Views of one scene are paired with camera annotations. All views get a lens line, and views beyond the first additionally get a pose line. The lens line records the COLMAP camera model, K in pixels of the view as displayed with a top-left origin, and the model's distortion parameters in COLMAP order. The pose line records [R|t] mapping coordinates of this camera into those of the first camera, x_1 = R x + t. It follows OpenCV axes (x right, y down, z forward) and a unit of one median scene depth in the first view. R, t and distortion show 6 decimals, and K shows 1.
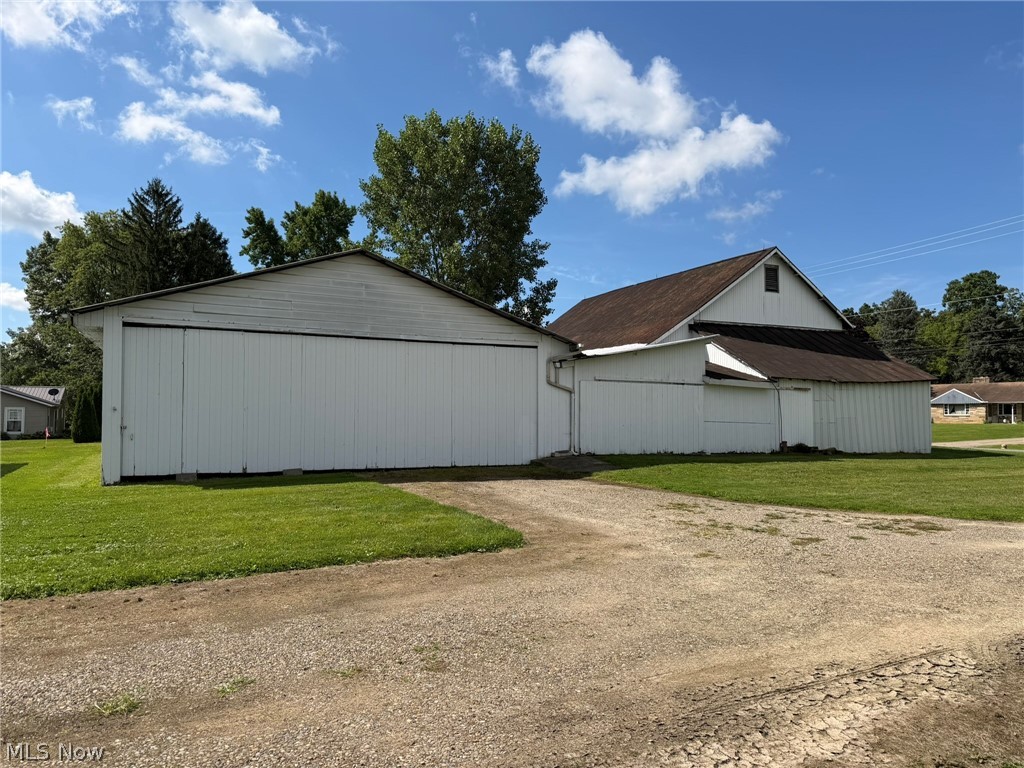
lens RADIAL K [[723.2, 0, 510.6], [0, 723.2, 382.9], [0, 0, 1]] dist [0.004714, -0.021949]
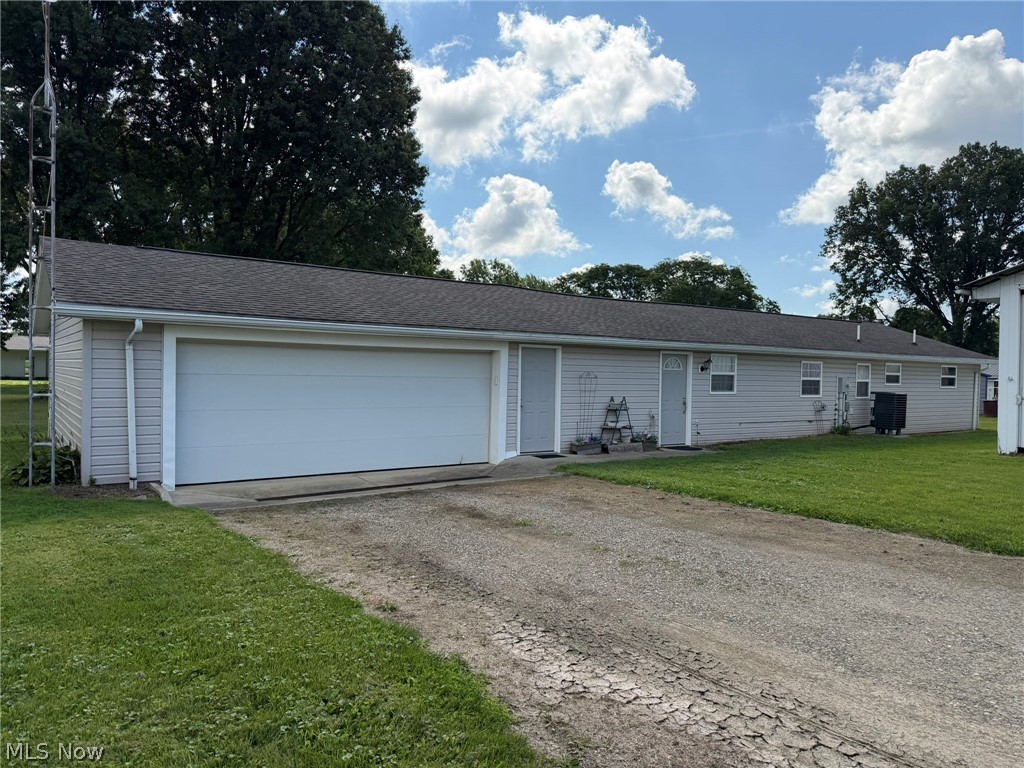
lens RADIAL K [[723.2, 0, 512.7], [0, 723.2, 383.0], [0, 0, 1]] dist [0.004714, -0.021949]
pose [[0.165540, 0.018389, -0.986032, 0.832545], [0.016088, 0.999643, 0.021344, 0.023238], [0.986072, -0.019397, 0.165185, 0.420482]]
